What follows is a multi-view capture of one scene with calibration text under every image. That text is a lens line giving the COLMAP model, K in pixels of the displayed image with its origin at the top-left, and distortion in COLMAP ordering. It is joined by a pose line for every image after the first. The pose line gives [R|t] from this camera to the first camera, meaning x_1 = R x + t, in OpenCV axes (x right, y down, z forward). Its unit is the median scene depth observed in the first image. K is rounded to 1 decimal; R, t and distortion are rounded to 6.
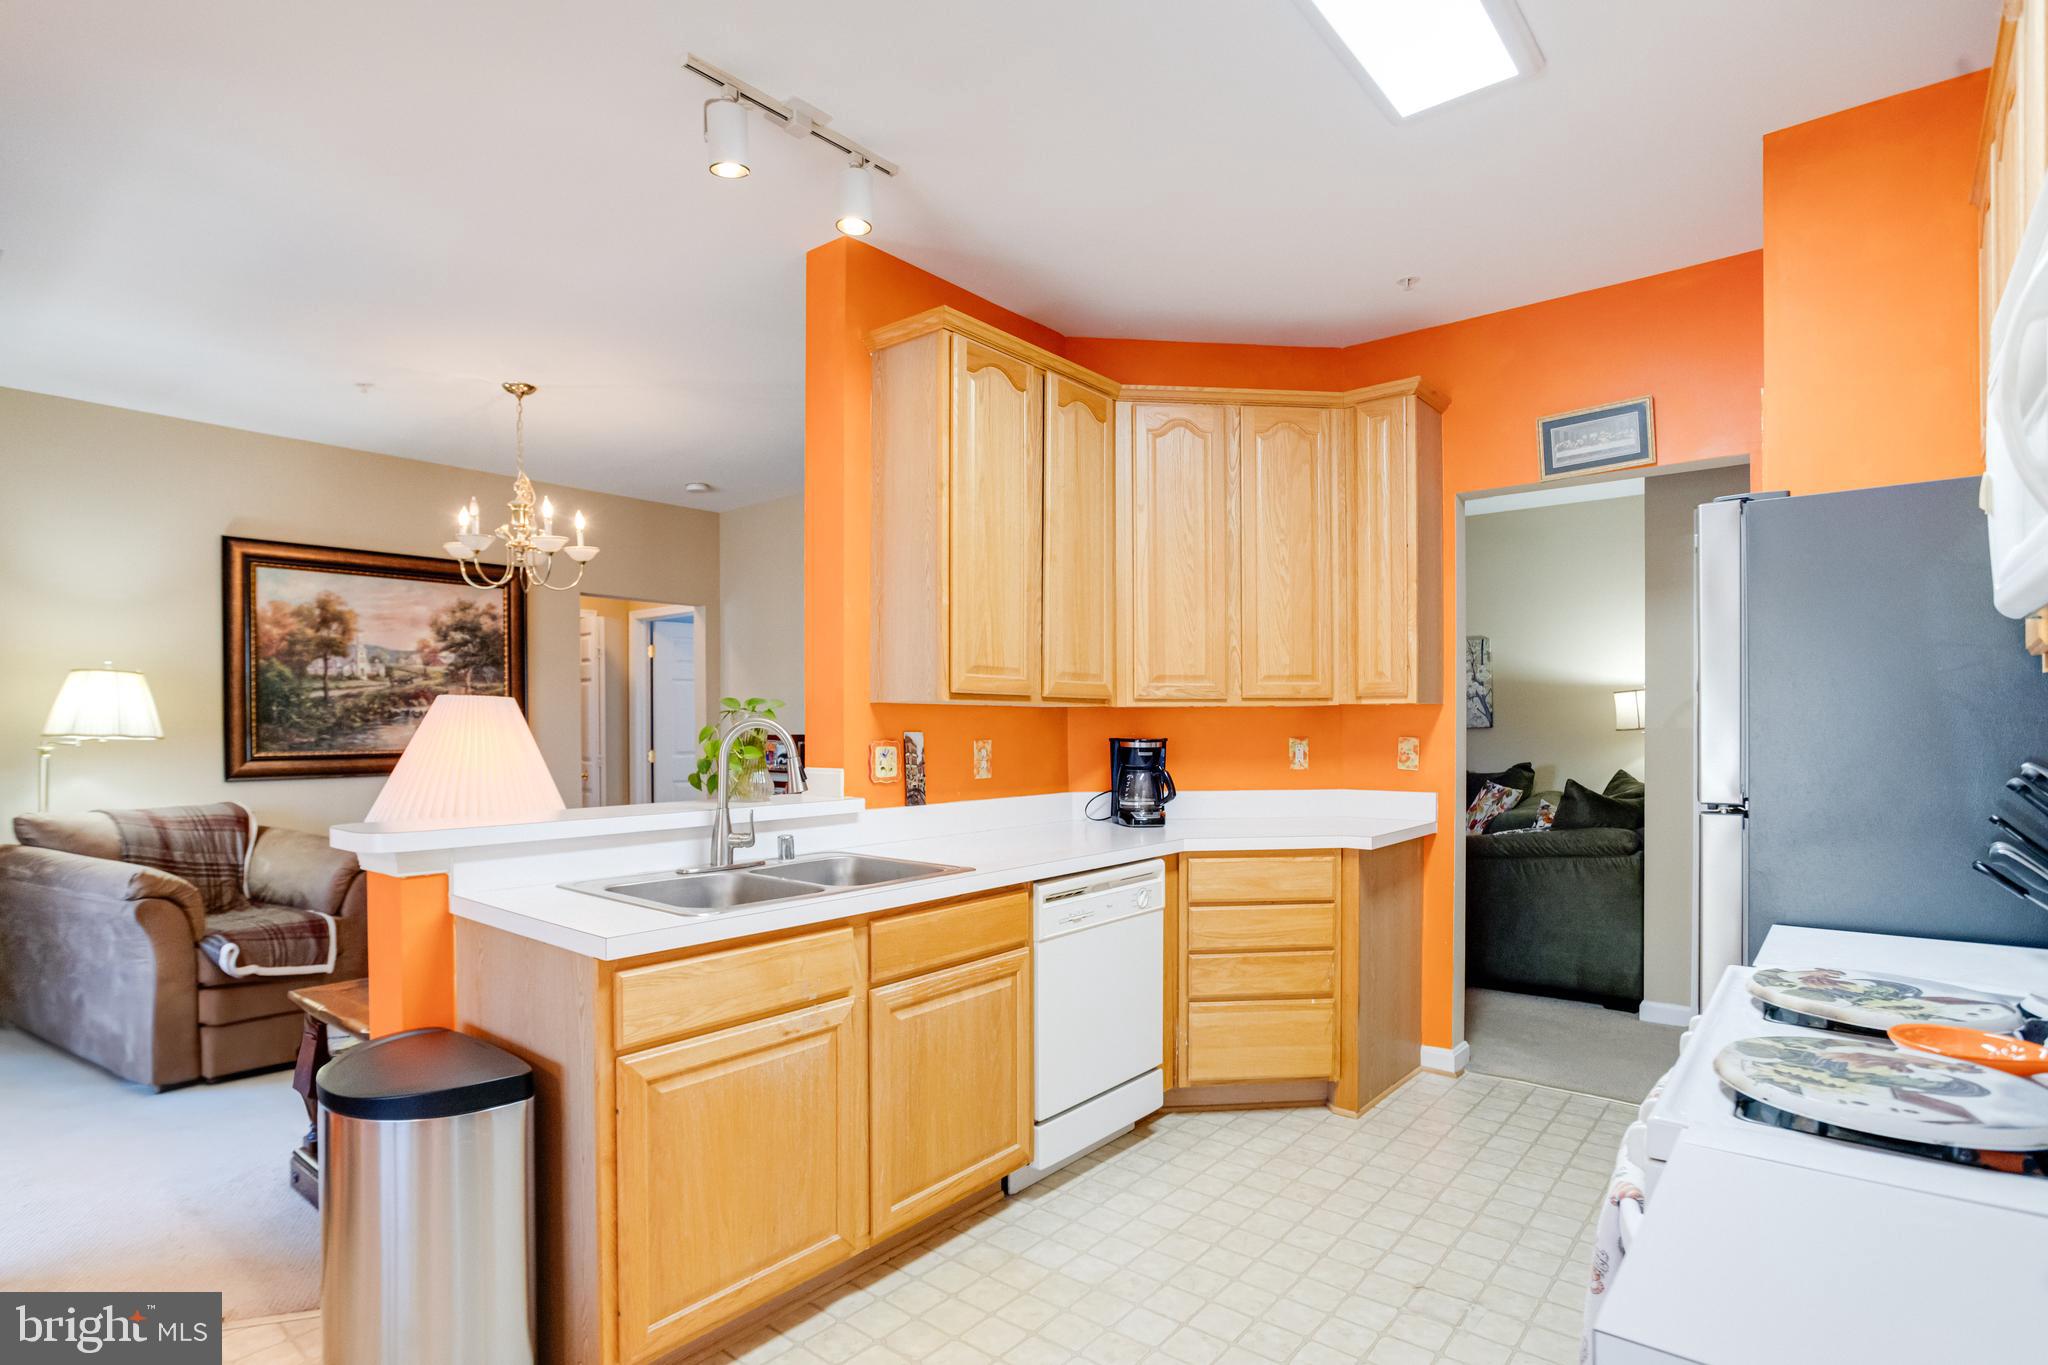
lens RADIAL K [[1035.9, 0, 992.7], [0, 1035.9, 728.0], [0, 0, 1]] dist [-0.042806, 0.019683]
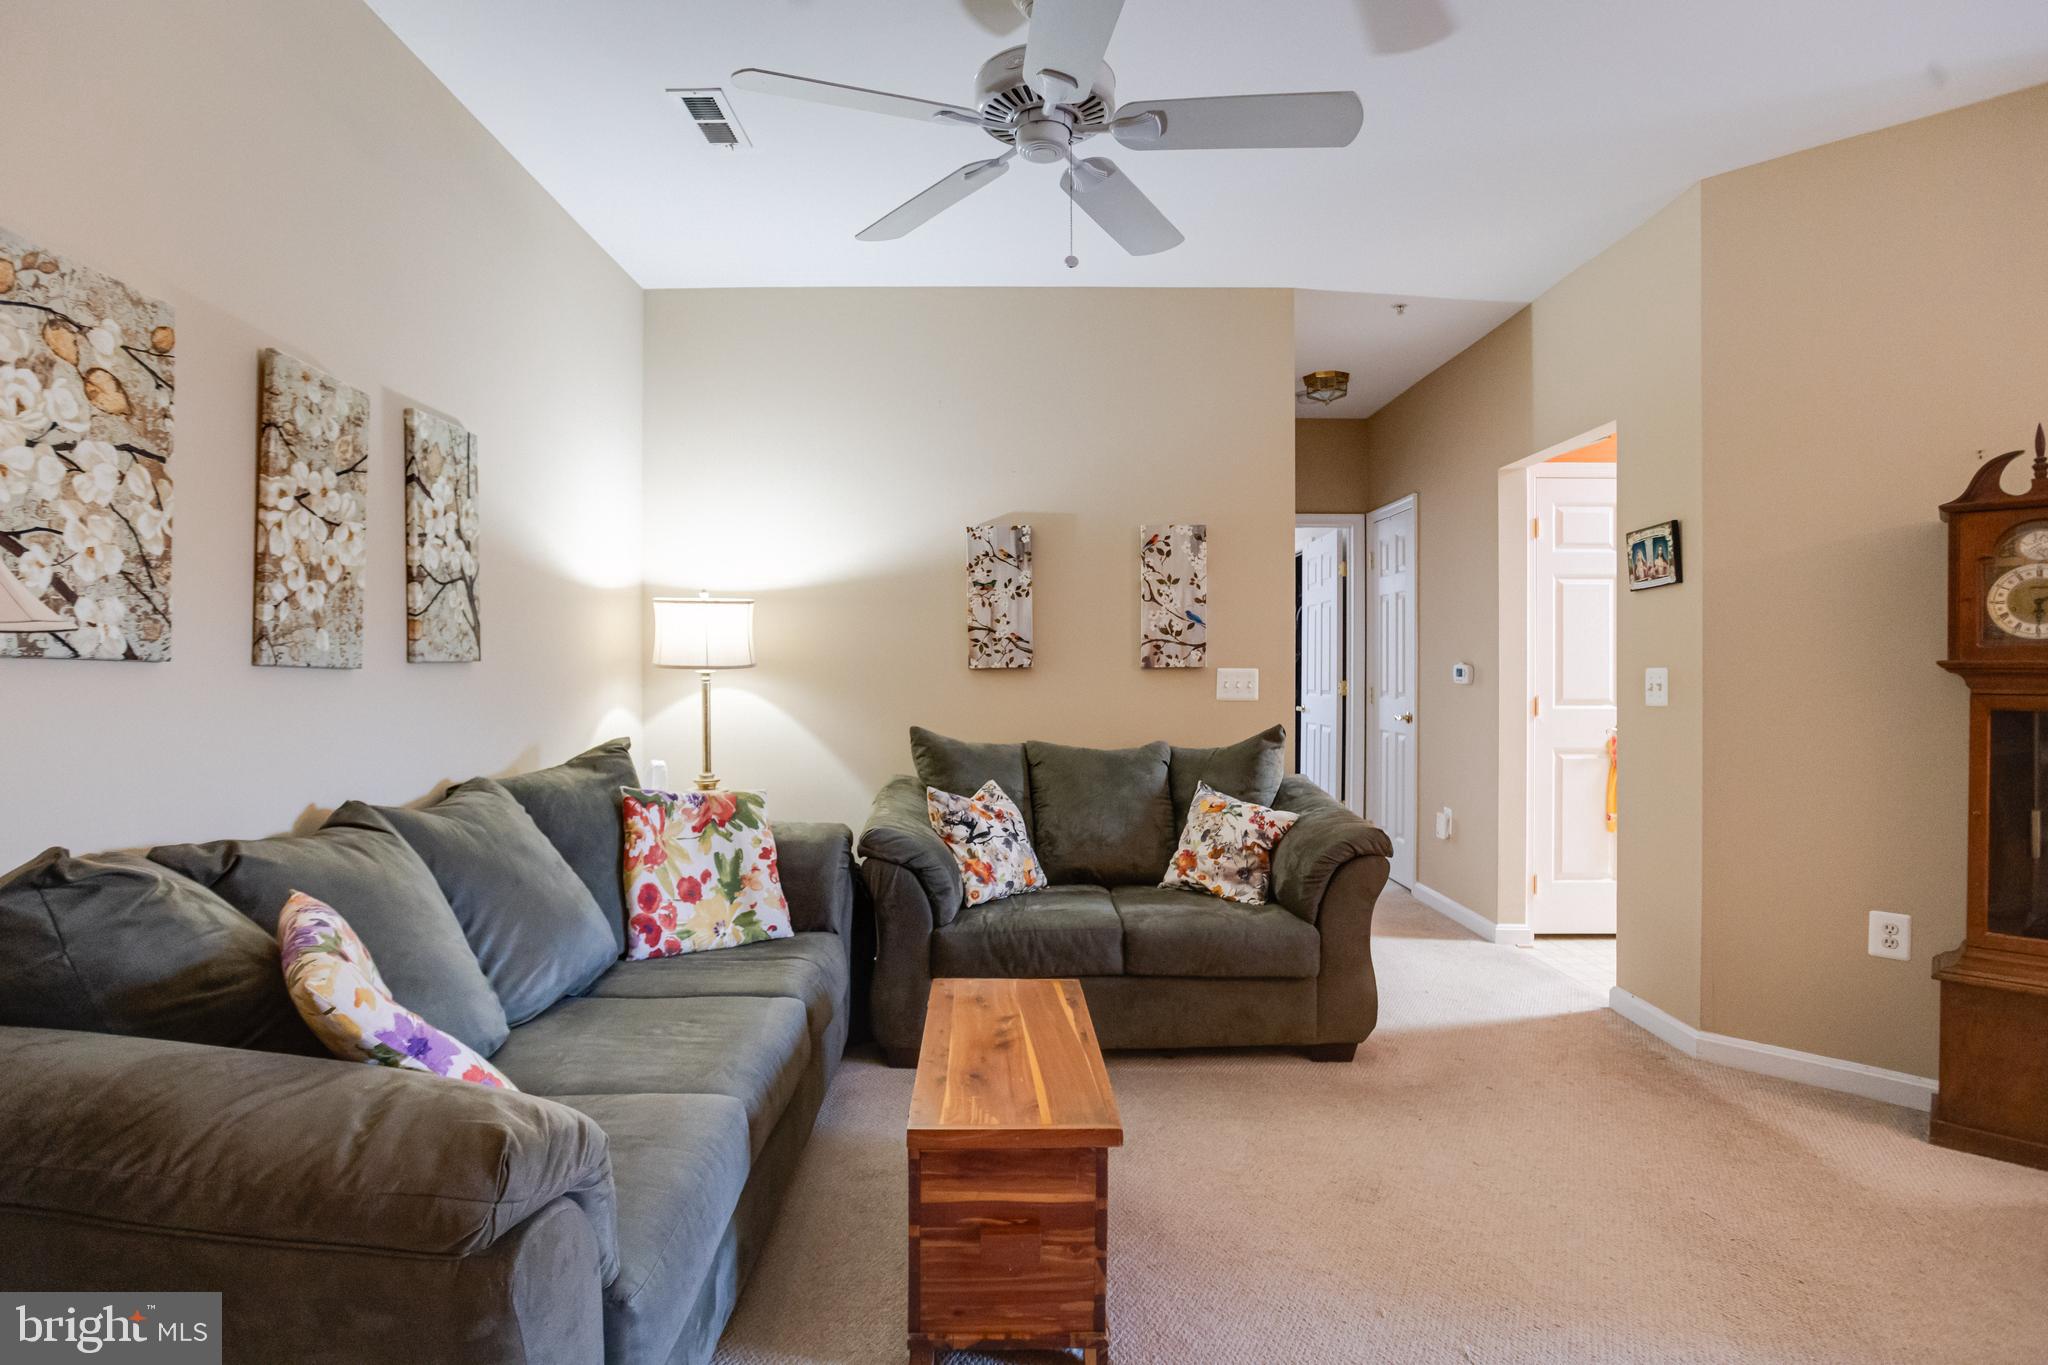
lens RADIAL K [[1035.9, 0, 1014.7], [0, 1035.9, 673.4], [0, 0, 1]] dist [-0.042806, 0.019683]
pose [[-0.633342, 0.004816, 0.773857, 0.075751], [0.007253, 0.999974, -0.000288, 0.006837], [-0.773838, 0.005430, -0.633360, 1.502730]]
